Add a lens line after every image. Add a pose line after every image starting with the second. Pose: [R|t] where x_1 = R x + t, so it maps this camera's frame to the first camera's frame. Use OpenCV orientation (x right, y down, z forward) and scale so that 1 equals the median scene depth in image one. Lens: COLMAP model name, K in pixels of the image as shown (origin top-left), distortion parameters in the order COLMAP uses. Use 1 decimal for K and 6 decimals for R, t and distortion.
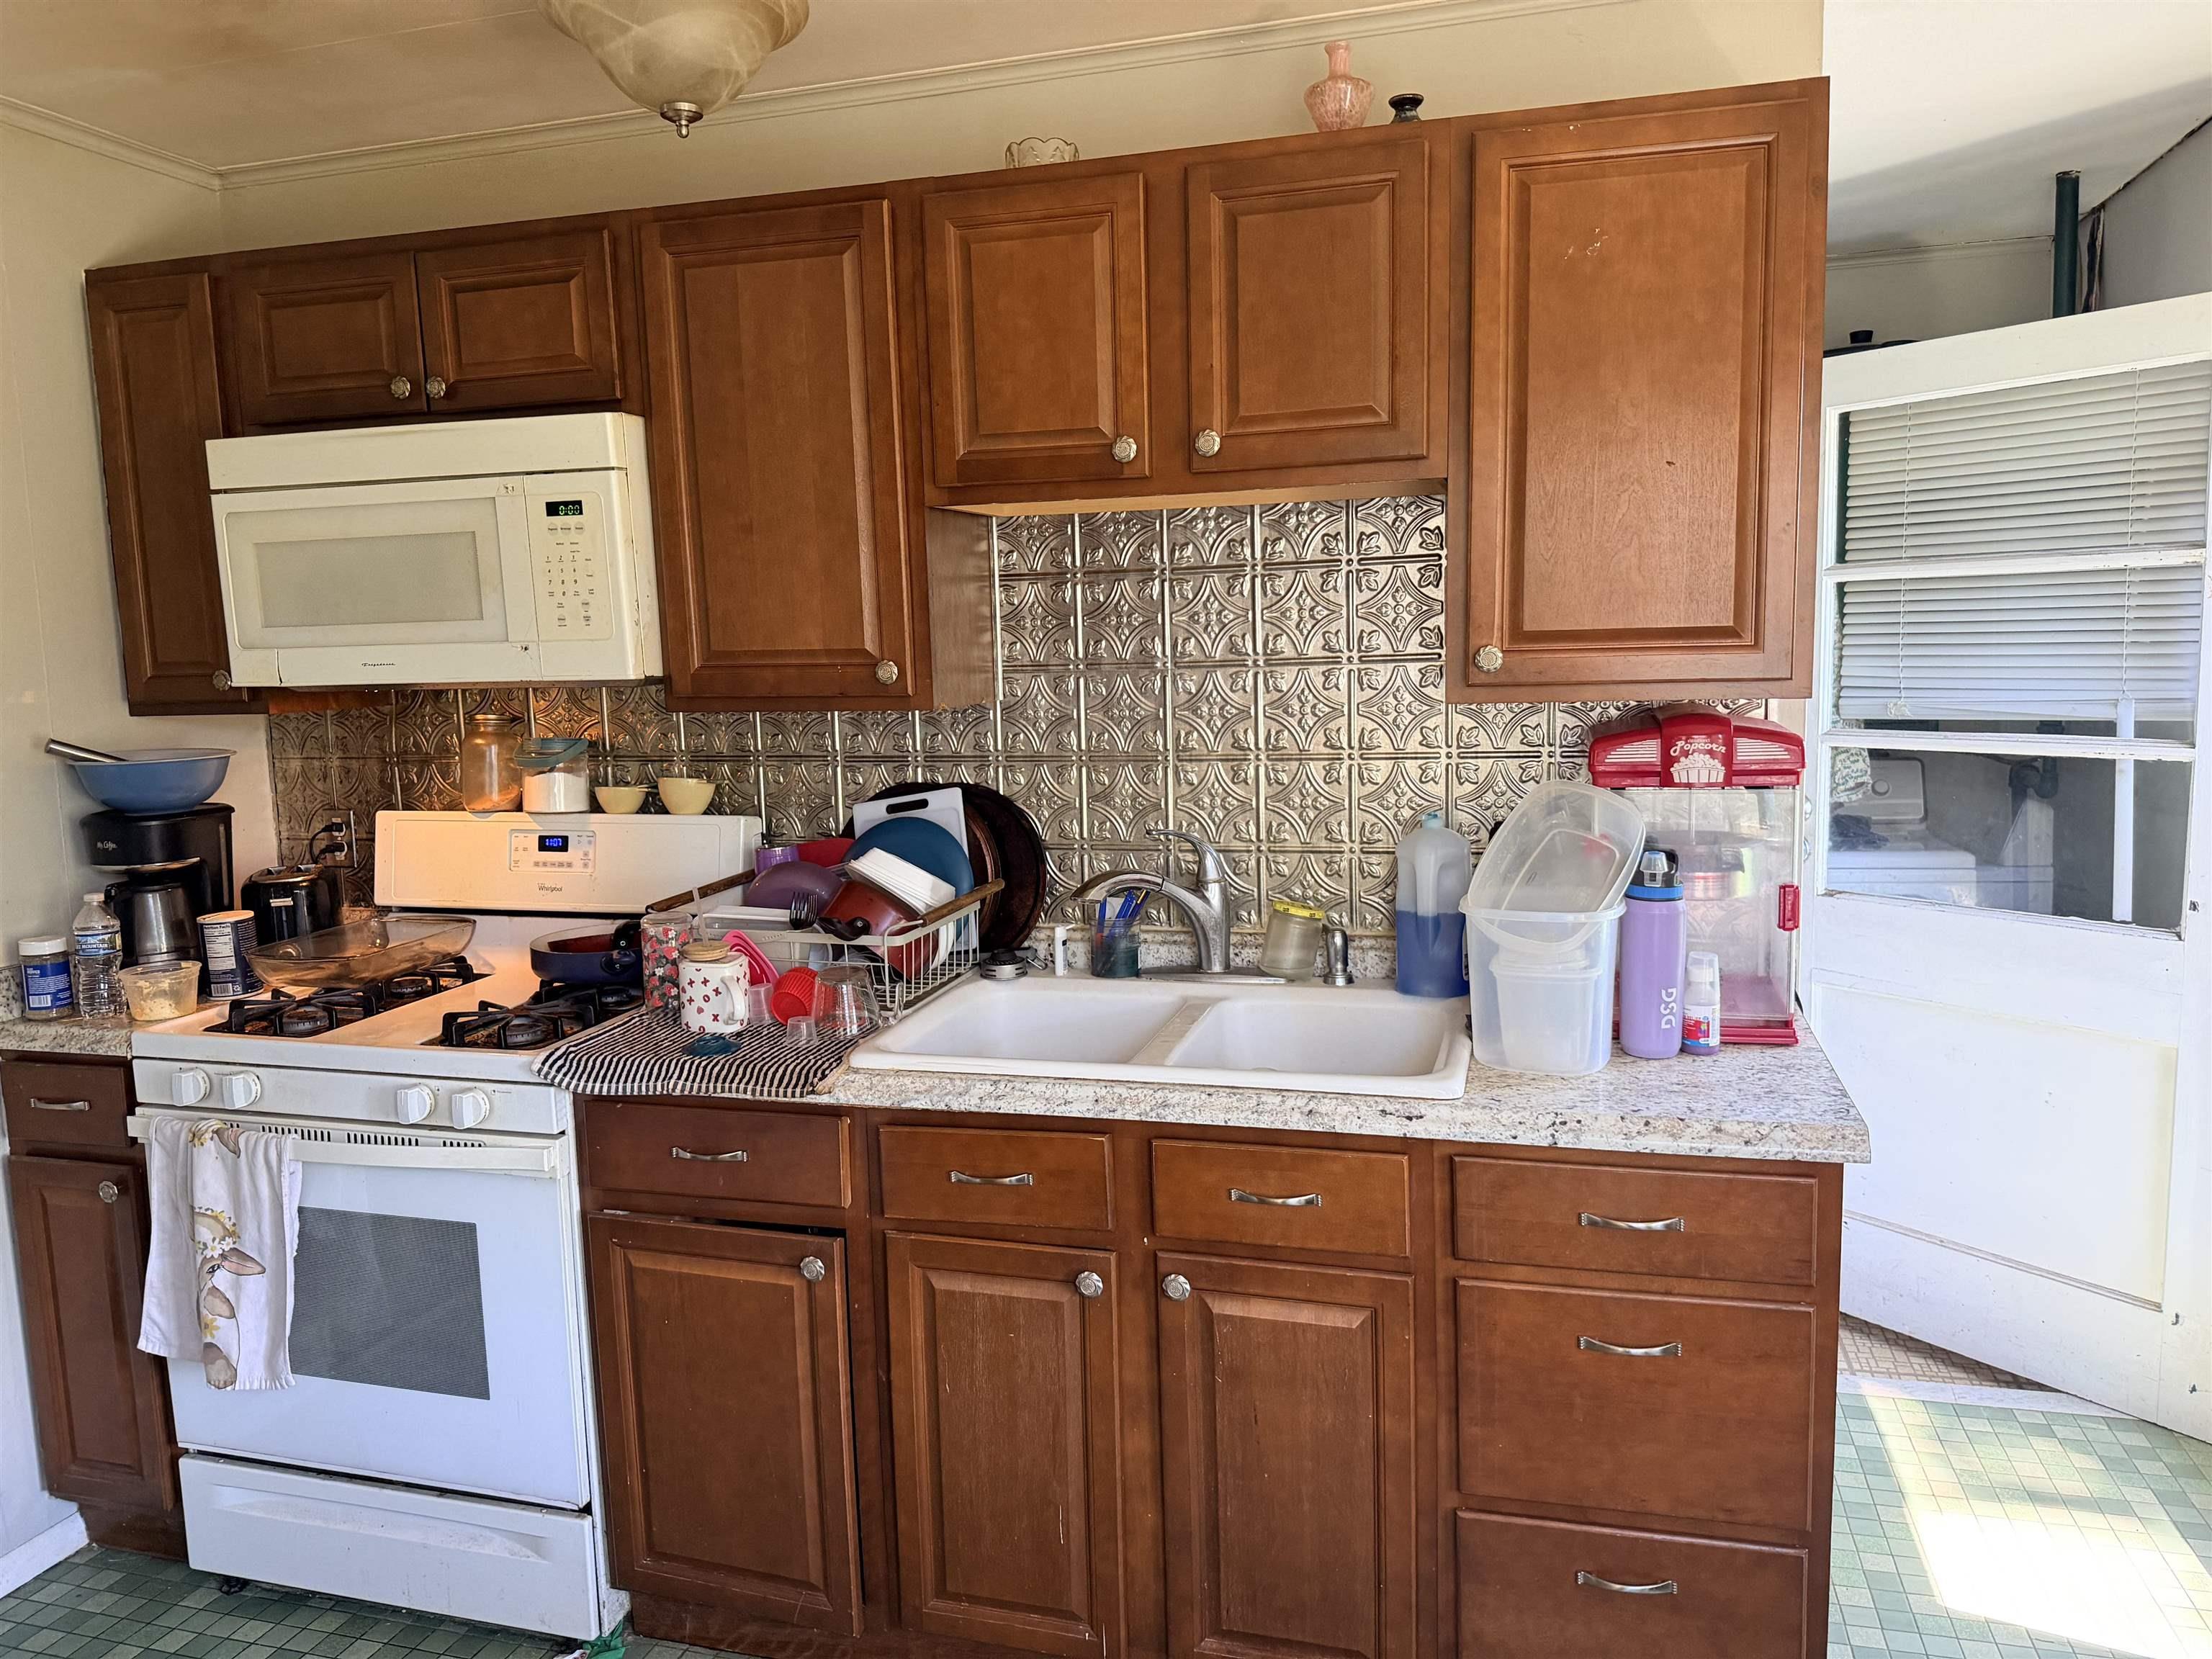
lens RADIAL K [[1565.6, 0, 1116.1], [0, 1565.6, 823.1], [0, 0, 1]] dist [0.061659, -0.080765]
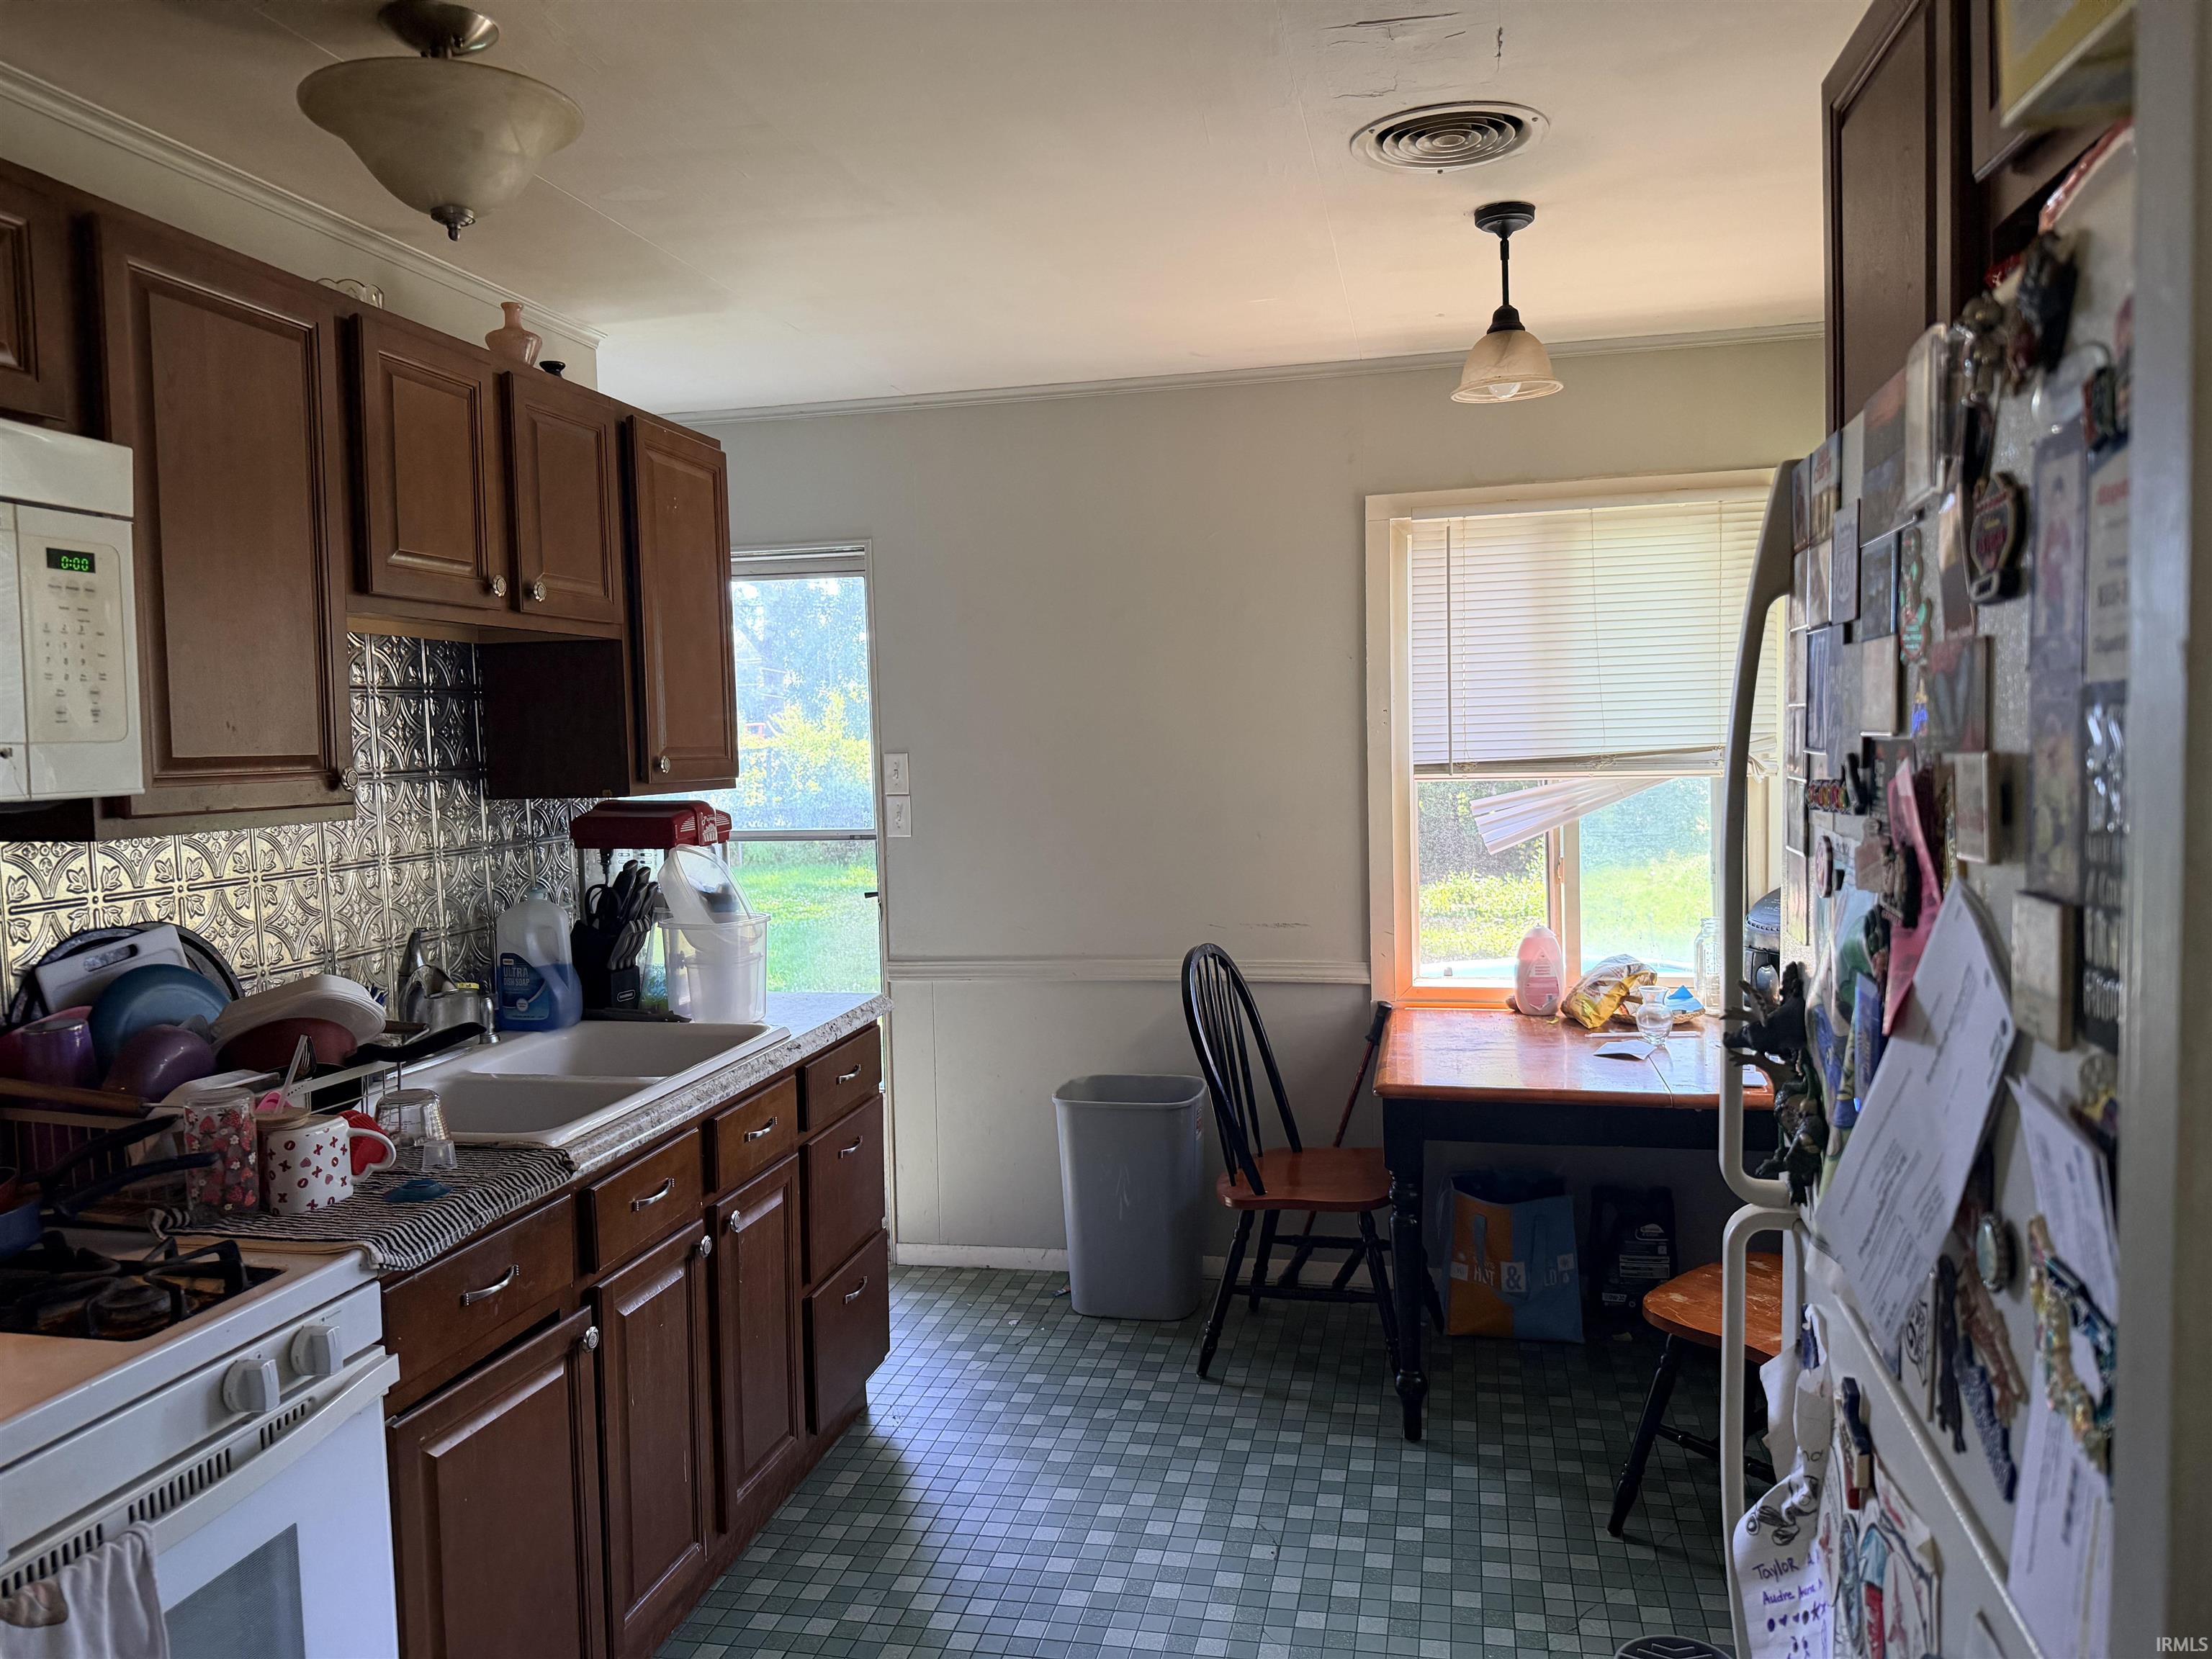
lens RADIAL K [[1617.4, 0, 1104.8], [0, 1617.4, 824.1], [0, 0, 1]] dist [0.010201, 0.002388]
pose [[-0.052312, -0.027952, 0.998240, -1.120003], [0.165509, 0.985541, 0.036270, -0.029614], [-0.984820, 0.167115, -0.046929, 0.590609]]
